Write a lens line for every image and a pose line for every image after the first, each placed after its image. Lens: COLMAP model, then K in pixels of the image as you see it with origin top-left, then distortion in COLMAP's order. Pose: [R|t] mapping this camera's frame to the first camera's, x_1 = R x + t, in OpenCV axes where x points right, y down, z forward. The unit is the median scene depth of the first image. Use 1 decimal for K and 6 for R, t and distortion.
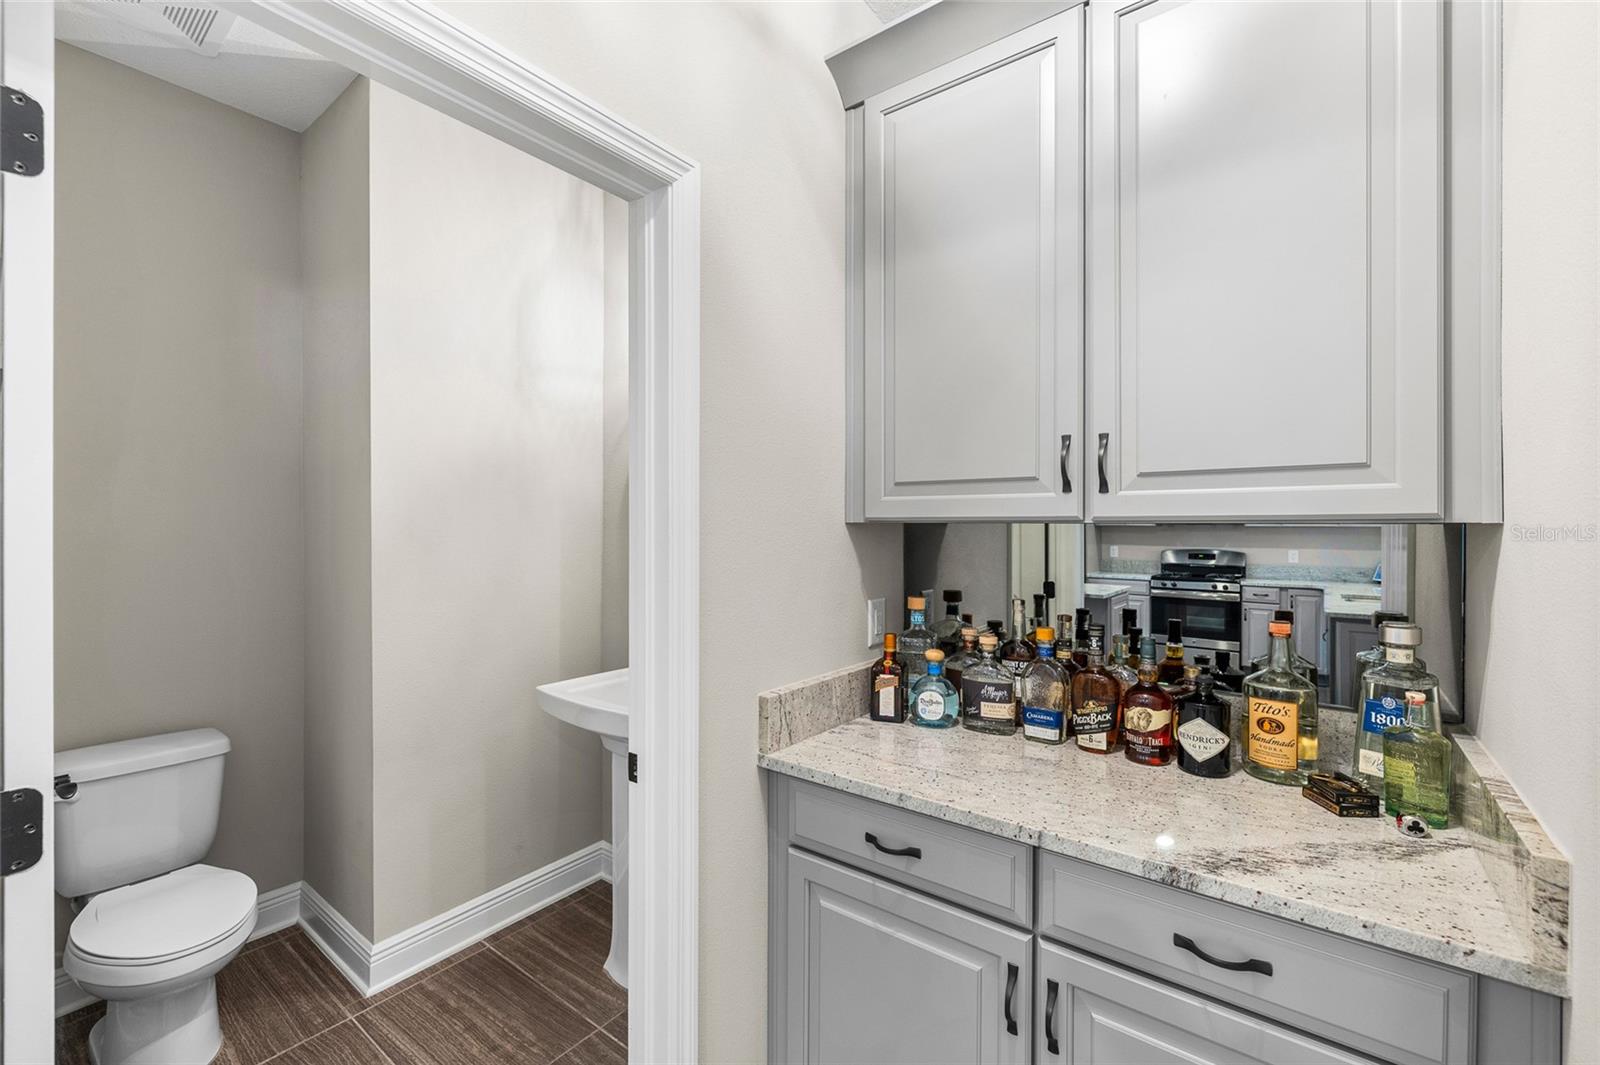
lens RADIAL K [[663.7, 0, 798.9], [0, 663.7, 530.4], [0, 0, 1]] dist [0.000297, -0.000047]
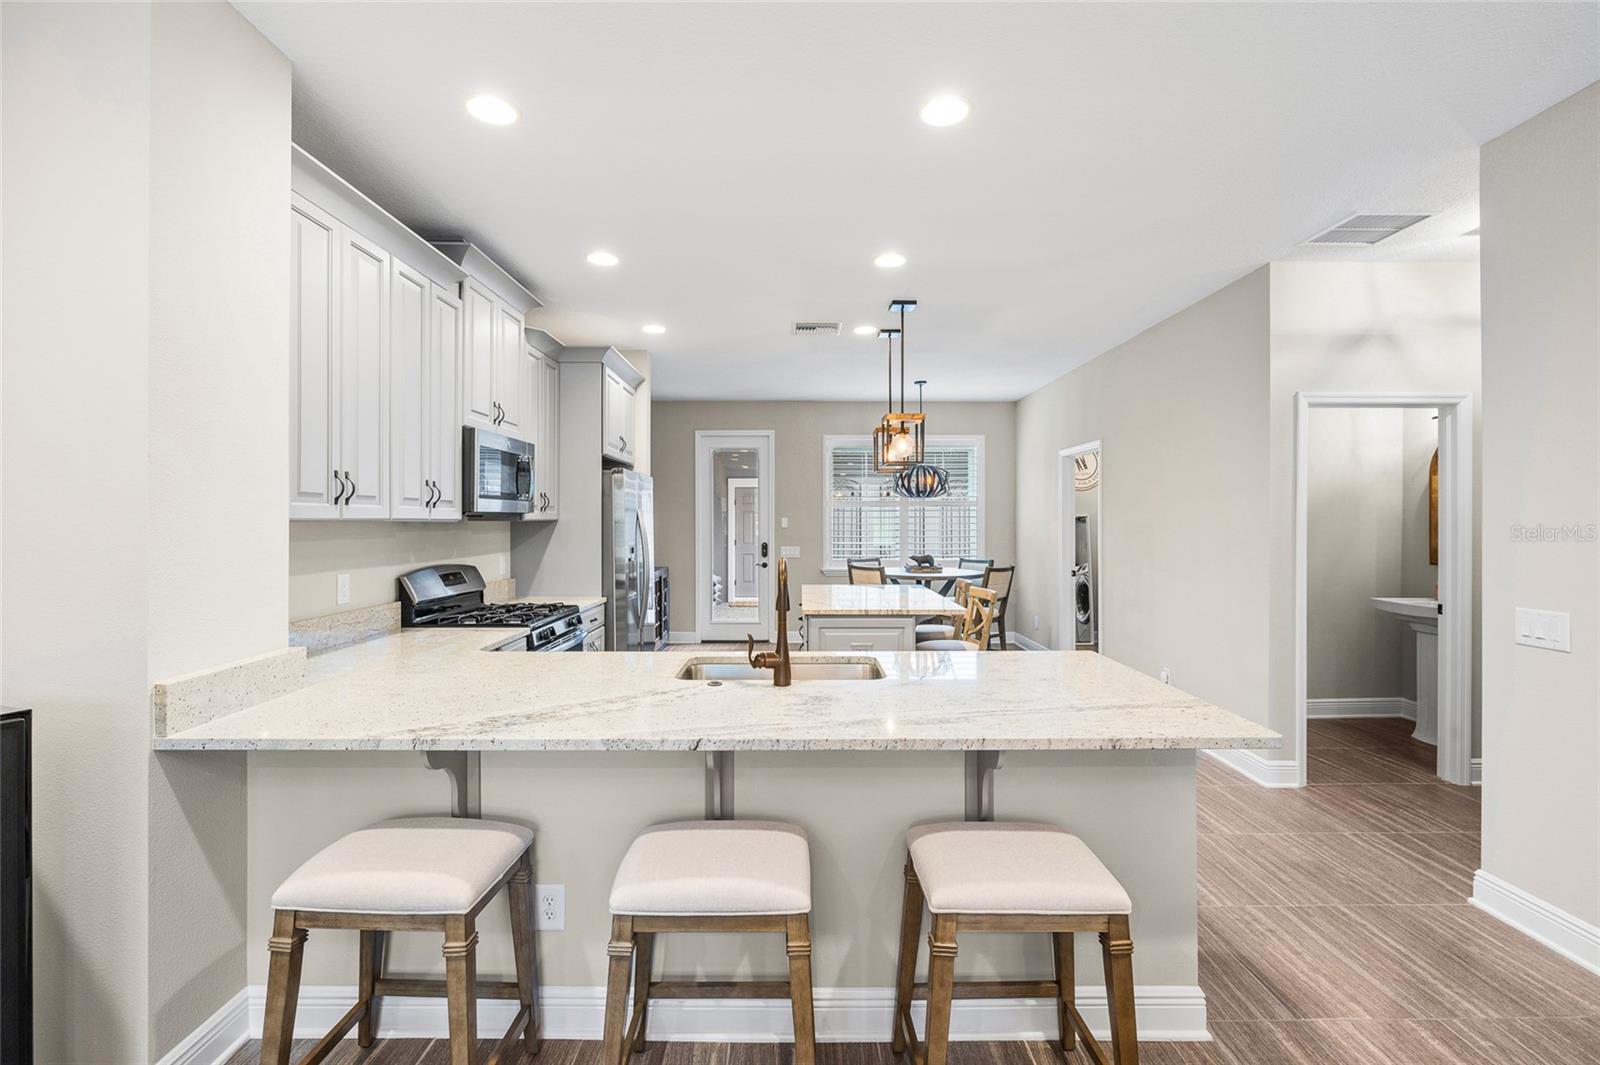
lens RADIAL K [[714.9, 0, 797.3], [0, 714.9, 520.6], [0, 0, 1]] dist [-0.010151, 0.002615]
pose [[0.605903, -0.000562, -0.795539, 0.466867], [-0.003376, 0.999989, -0.003277, 0.002187], [0.795532, 0.004671, 0.605894, -2.830820]]
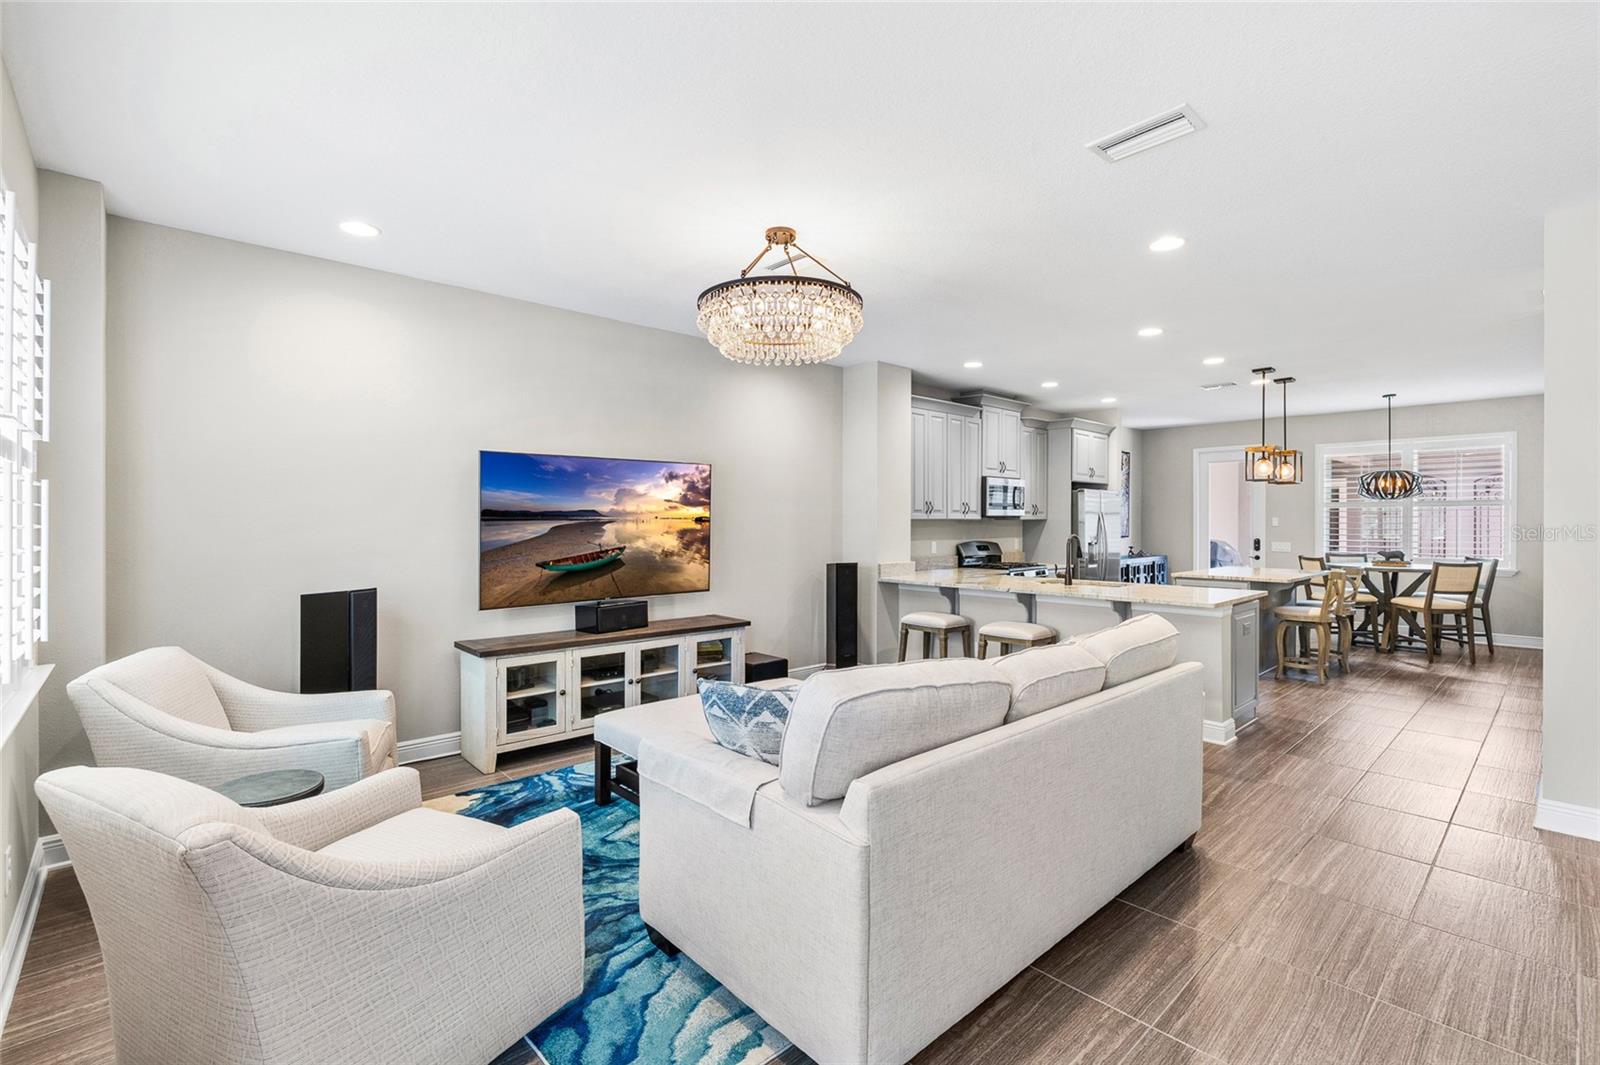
lens RADIAL K [[714.9, 0, 793.0], [0, 714.9, 524.6], [0, 0, 1]] dist [-0.010151, 0.002615]
pose [[-0.183511, 0.004996, -0.983005, 3.414721], [-0.004486, 0.999972, 0.005920, 0.008463], [0.983007, 0.005496, -0.183484, -2.666751]]
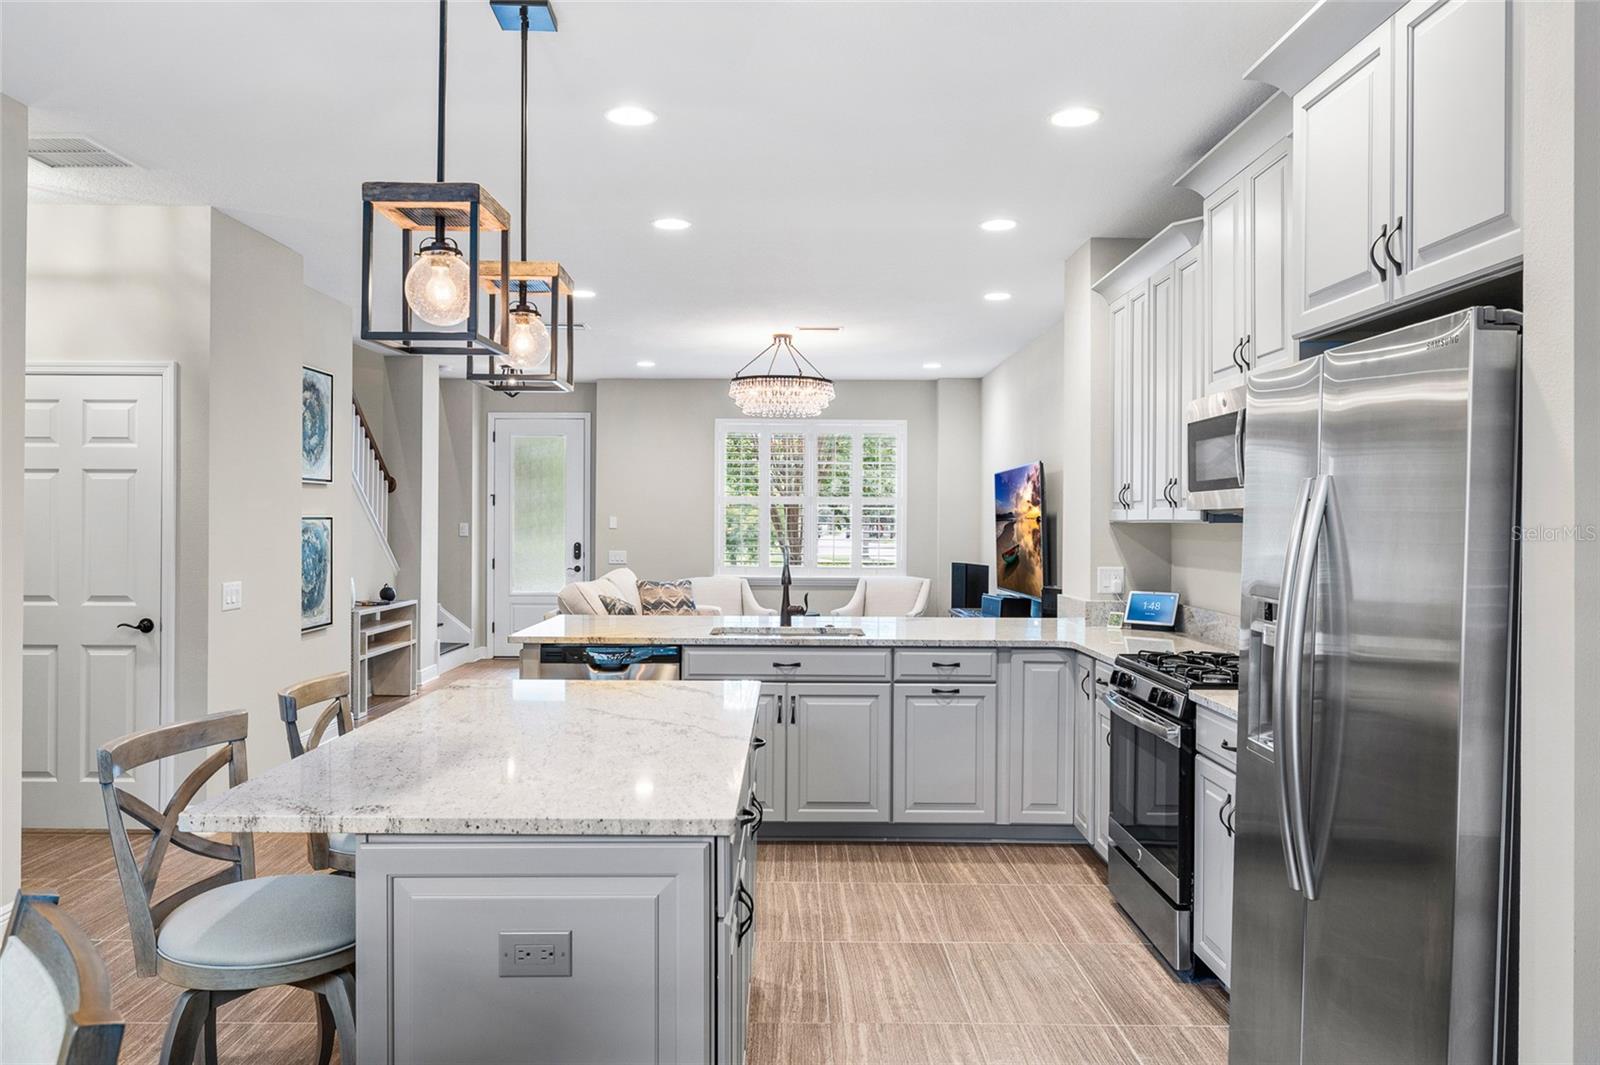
lens RADIAL K [[1101.9, 0, 786.7], [0, 1101.9, 532.2], [0, 0, 1]] dist [0.004648, -0.005807]
pose [[-0.605845, -0.010555, 0.795513, -3.940740], [-0.001464, 0.999925, 0.012152, -0.009008], [-0.795581, 0.006197, -0.605815, 0.475601]]
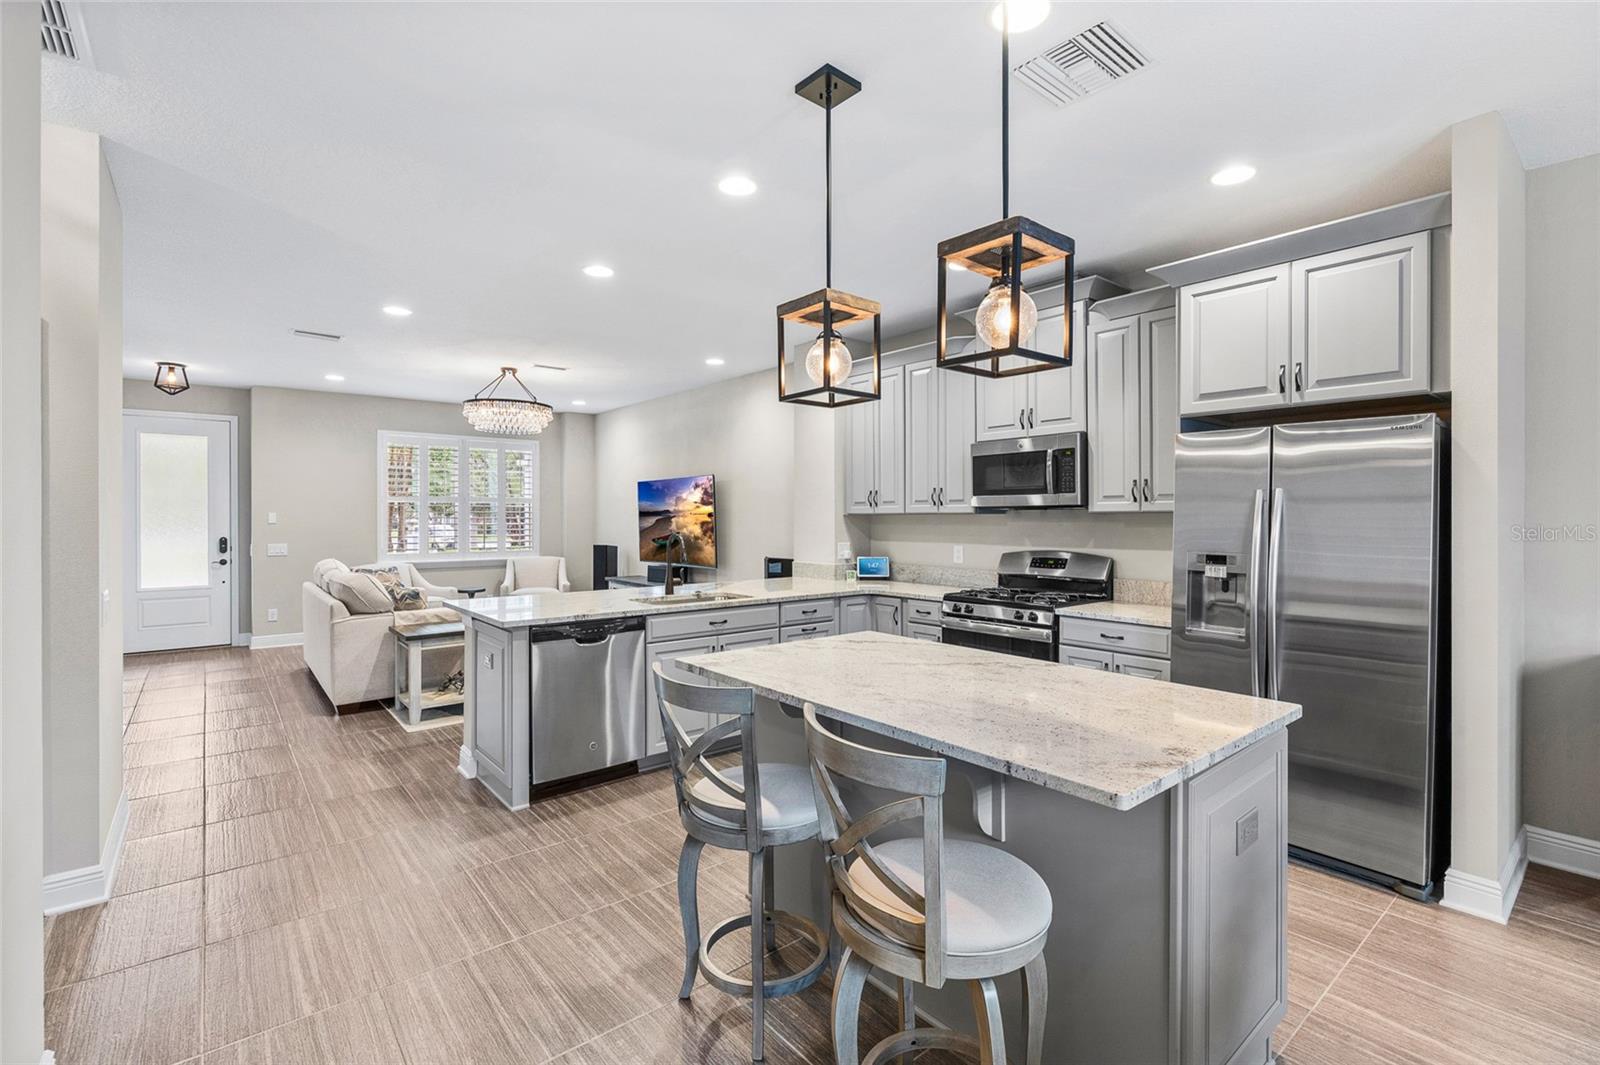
lens RADIAL K [[714.9, 0, 802.8], [0, 714.9, 524.2], [0, 0, 1]] dist [-0.010151, 0.002615]
pose [[-0.975141, -0.000292, 0.221587, -2.177899], [0.003055, 0.999886, 0.014762, -0.003038], [-0.221566, 0.015072, -0.975029, 1.207526]]
